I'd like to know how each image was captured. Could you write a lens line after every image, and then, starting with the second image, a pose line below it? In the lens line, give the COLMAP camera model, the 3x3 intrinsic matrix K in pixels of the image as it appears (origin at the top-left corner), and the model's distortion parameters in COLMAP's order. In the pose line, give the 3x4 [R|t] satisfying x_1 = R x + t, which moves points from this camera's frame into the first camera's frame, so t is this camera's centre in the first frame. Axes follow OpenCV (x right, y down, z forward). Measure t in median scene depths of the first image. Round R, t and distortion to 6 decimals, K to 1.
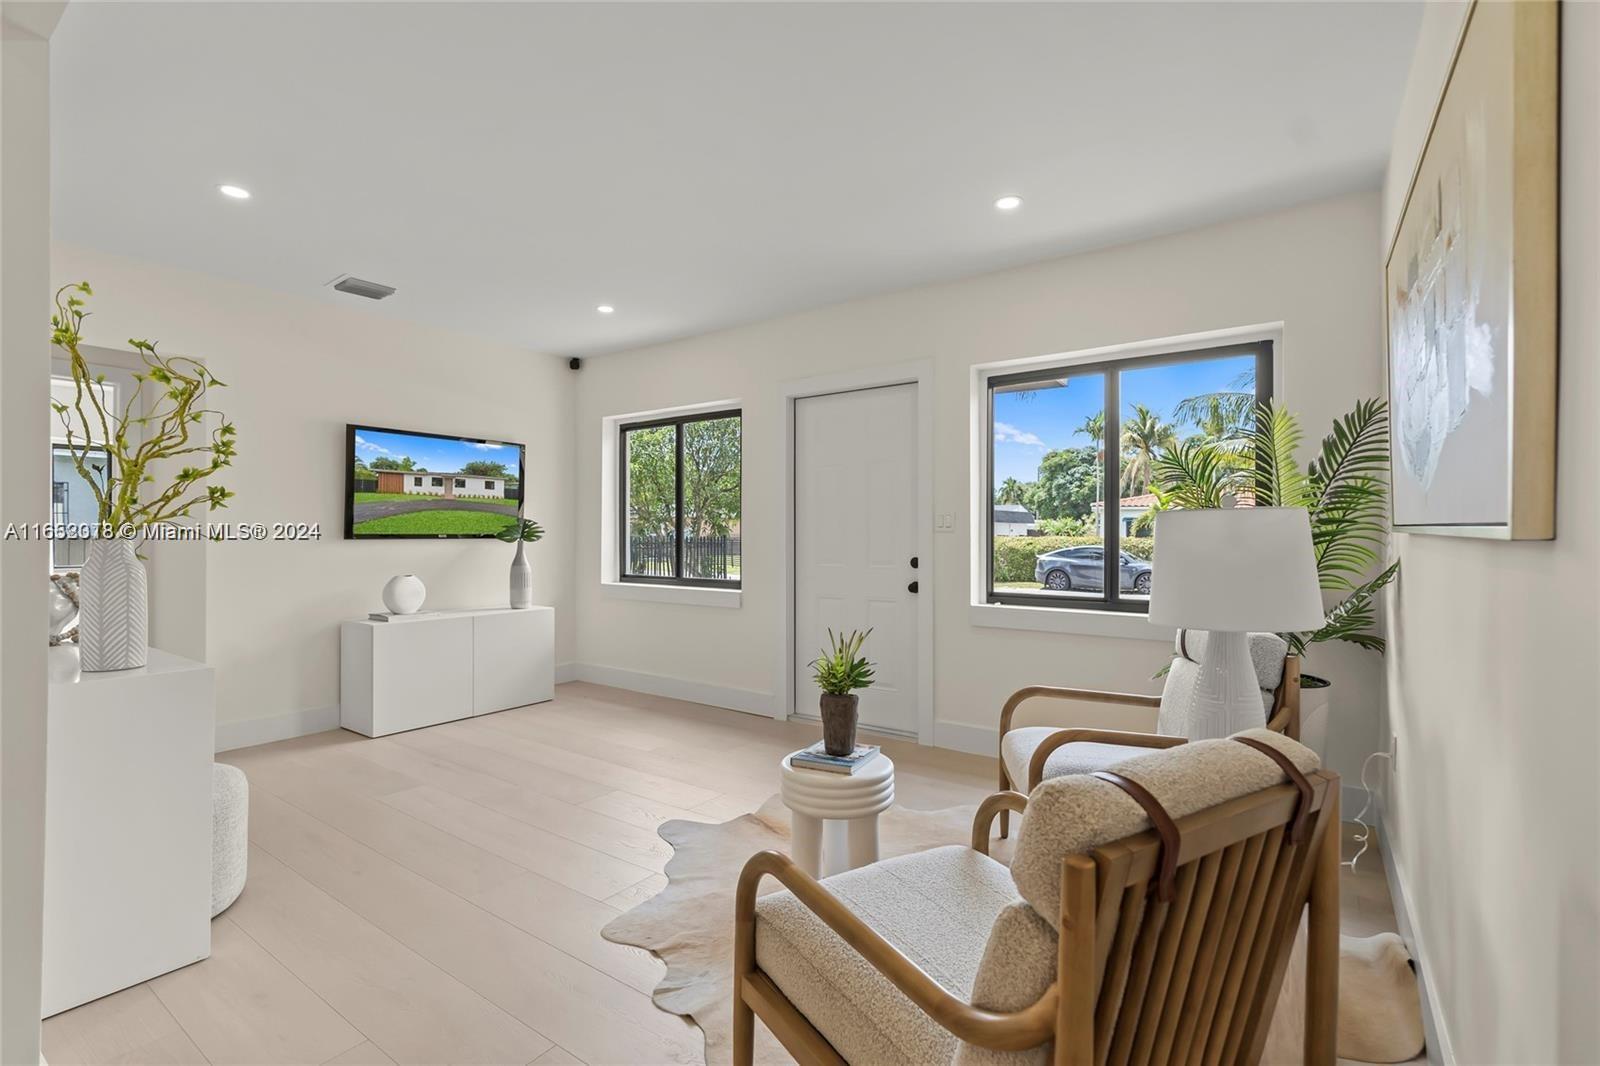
lens RADIAL K [[727.2, 0, 804.0], [0, 727.2, 533.3], [0, 0, 1]] dist [-0.005764, 0.003073]
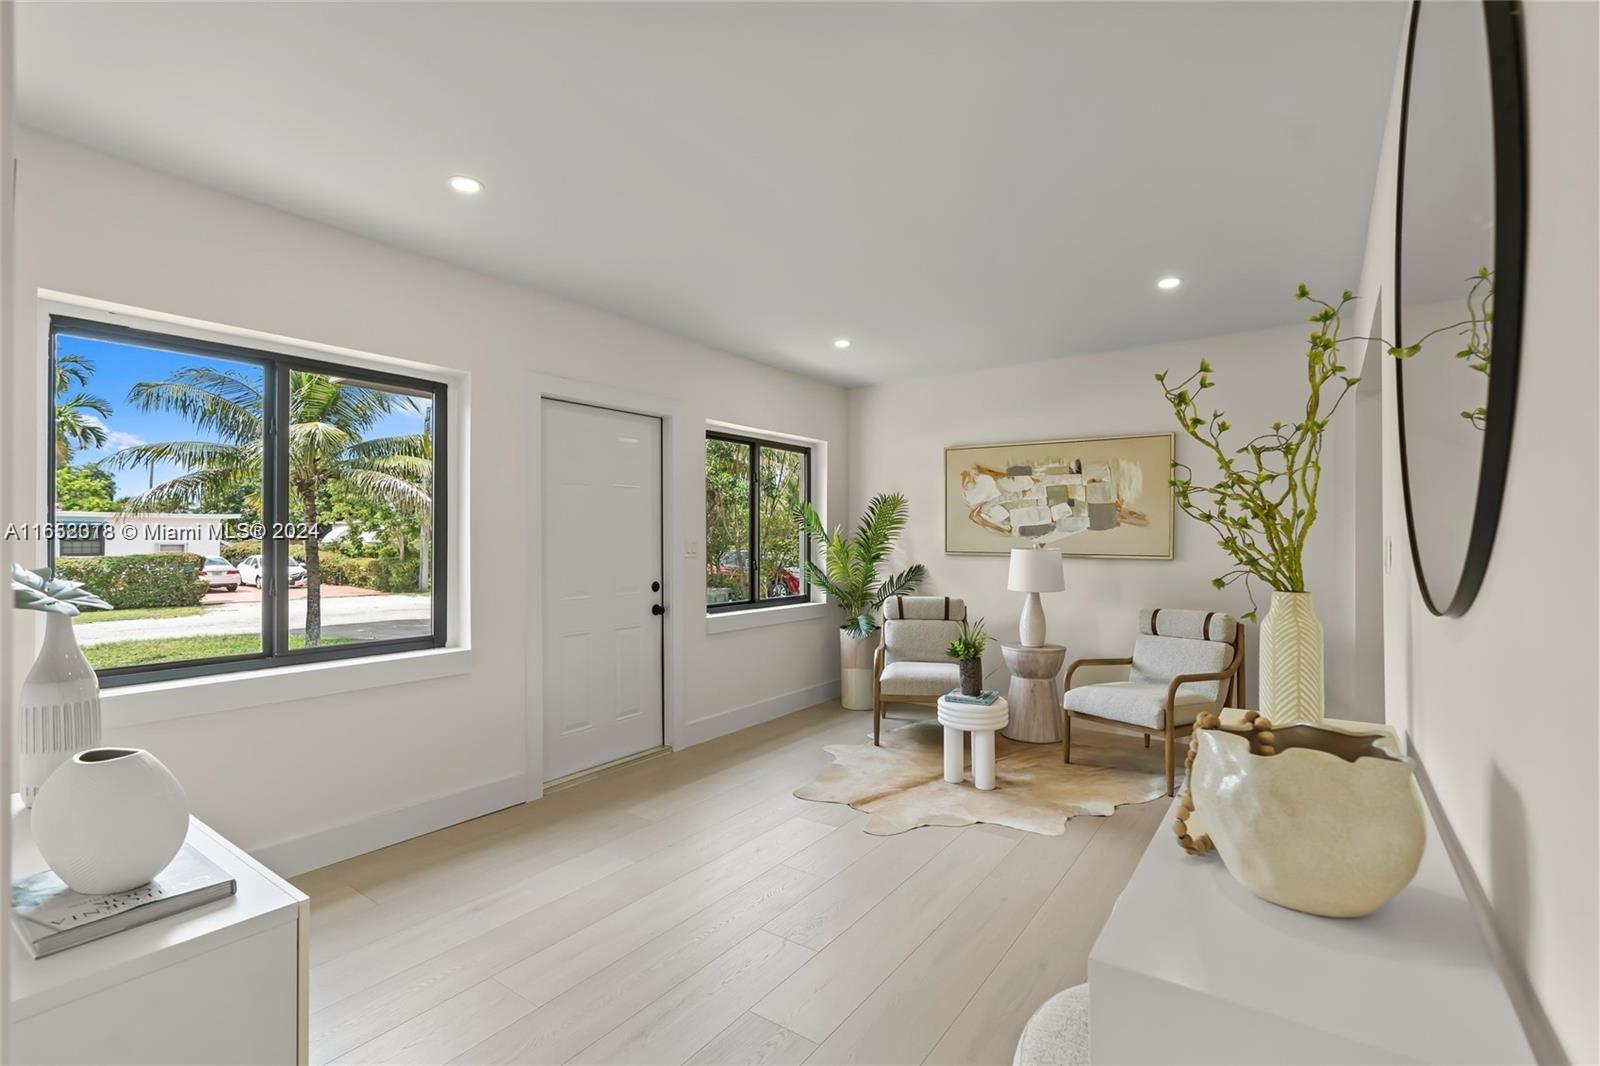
lens RADIAL K [[727.2, 0, 789.2], [0, 727.2, 538.0], [0, 0, 1]] dist [-0.005764, 0.003073]
pose [[0.002553, 0.006413, 0.999976, -0.968492], [0.002695, 0.999976, -0.006419, -0.024568], [-0.999993, 0.002711, 0.002536, 0.853067]]
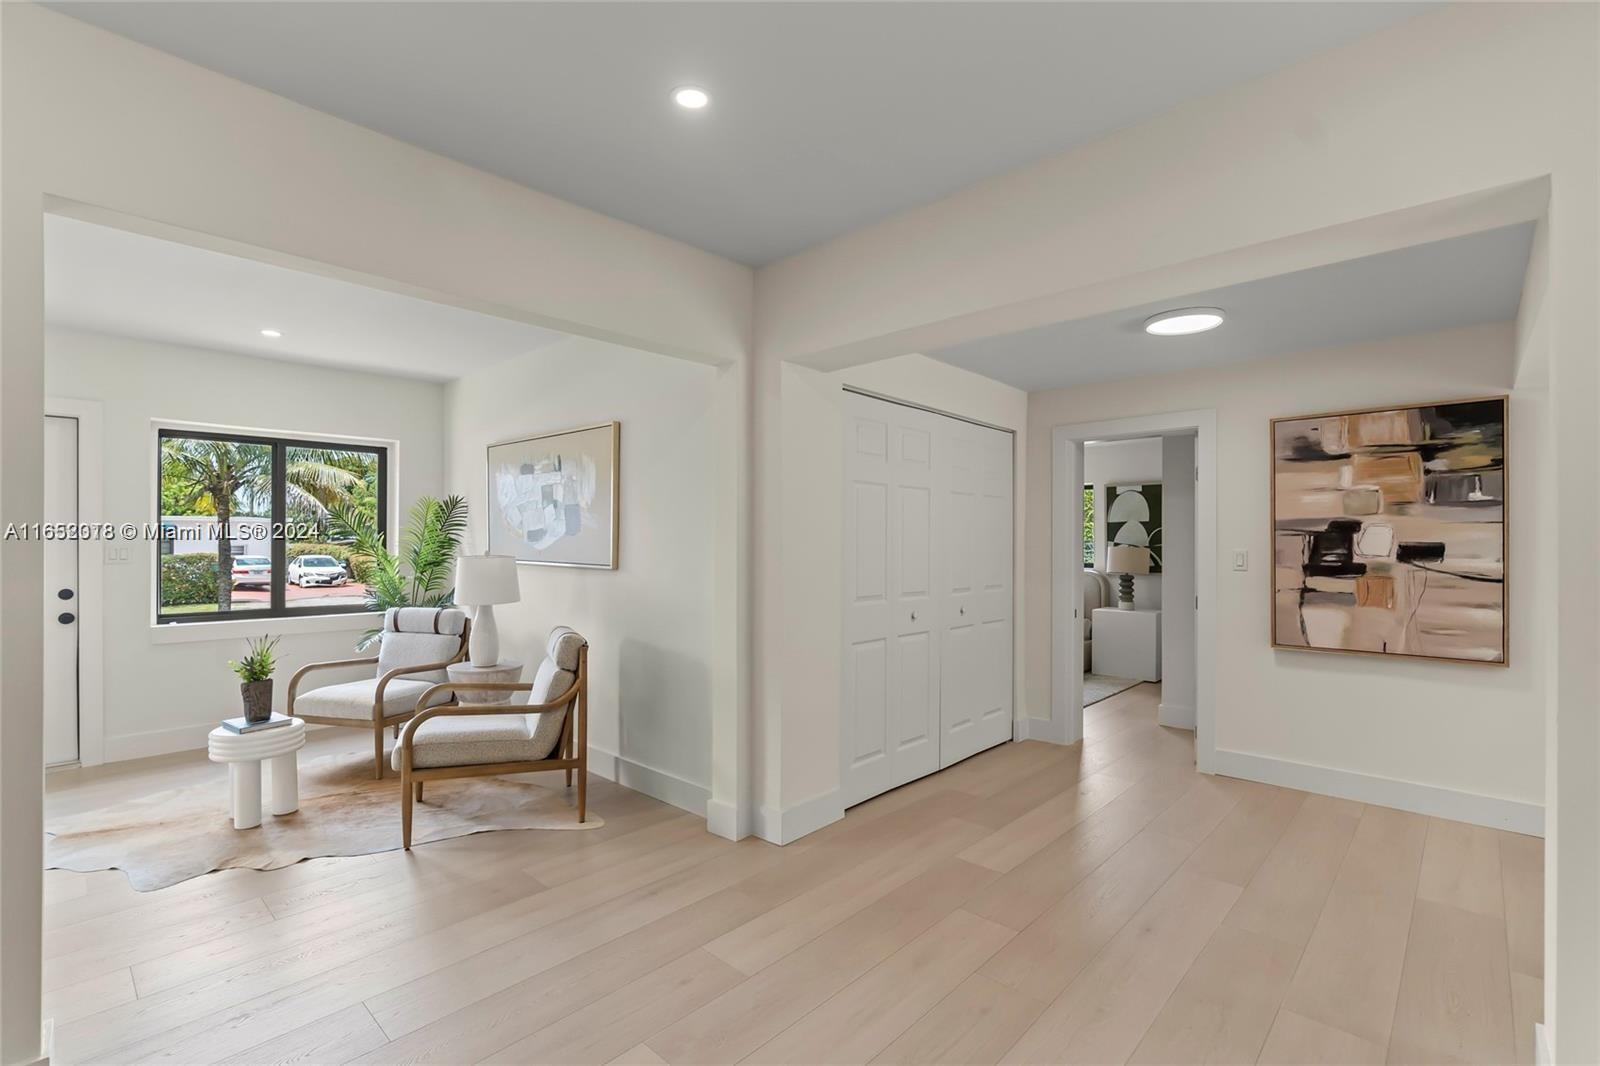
lens RADIAL K [[727.2, 0, 809.2], [0, 727.2, 534.4], [0, 0, 1]] dist [-0.005764, 0.003073]
pose [[0.133129, 0.012764, 0.991017, -0.763286], [0.001415, 0.999914, -0.013069, -0.030969], [-0.991098, 0.003142, 0.133099, -0.178600]]
